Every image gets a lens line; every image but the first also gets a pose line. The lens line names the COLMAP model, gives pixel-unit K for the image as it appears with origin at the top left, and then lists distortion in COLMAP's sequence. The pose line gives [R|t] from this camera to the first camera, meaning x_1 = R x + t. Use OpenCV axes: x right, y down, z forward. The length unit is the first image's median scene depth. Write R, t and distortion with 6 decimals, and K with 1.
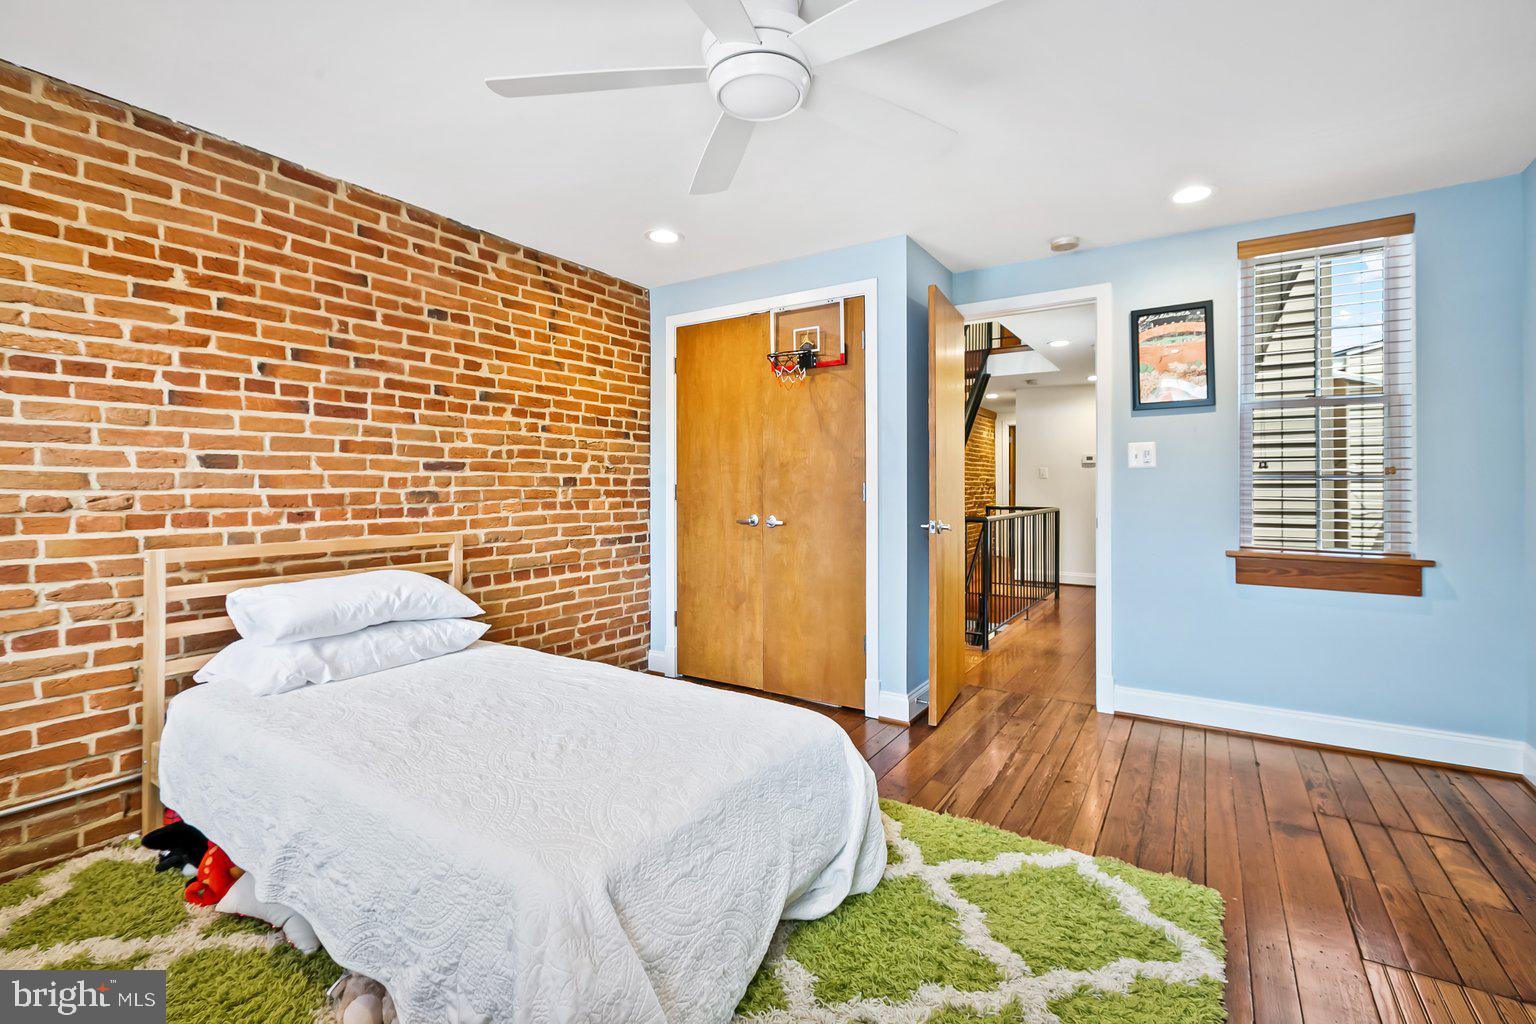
lens RADIAL K [[698.1, 0, 758.7], [0, 698.1, 480.0], [0, 0, 1]] dist [0.001240, -0.000185]
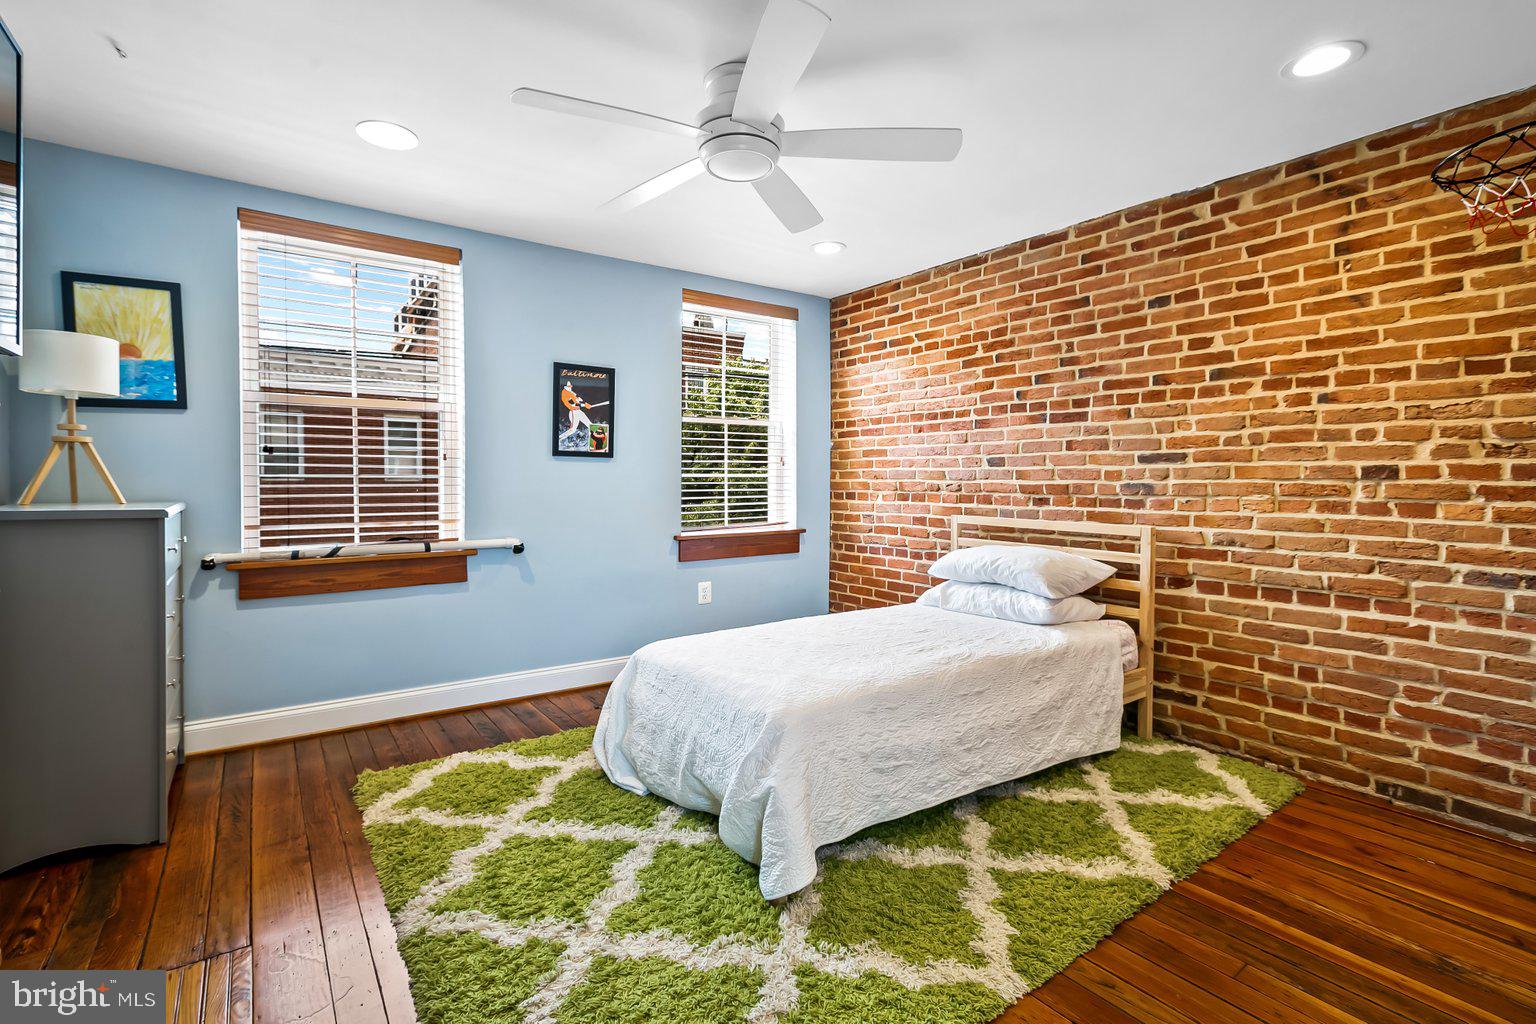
lens RADIAL K [[698.1, 0, 769.7], [0, 698.1, 499.8], [0, 0, 1]] dist [0.001240, -0.000185]
pose [[-0.352514, 0.024803, -0.935478, 0.663543], [0.001185, 0.999660, 0.026058, 0.012424], [0.935806, 0.008077, -0.352423, 0.855103]]
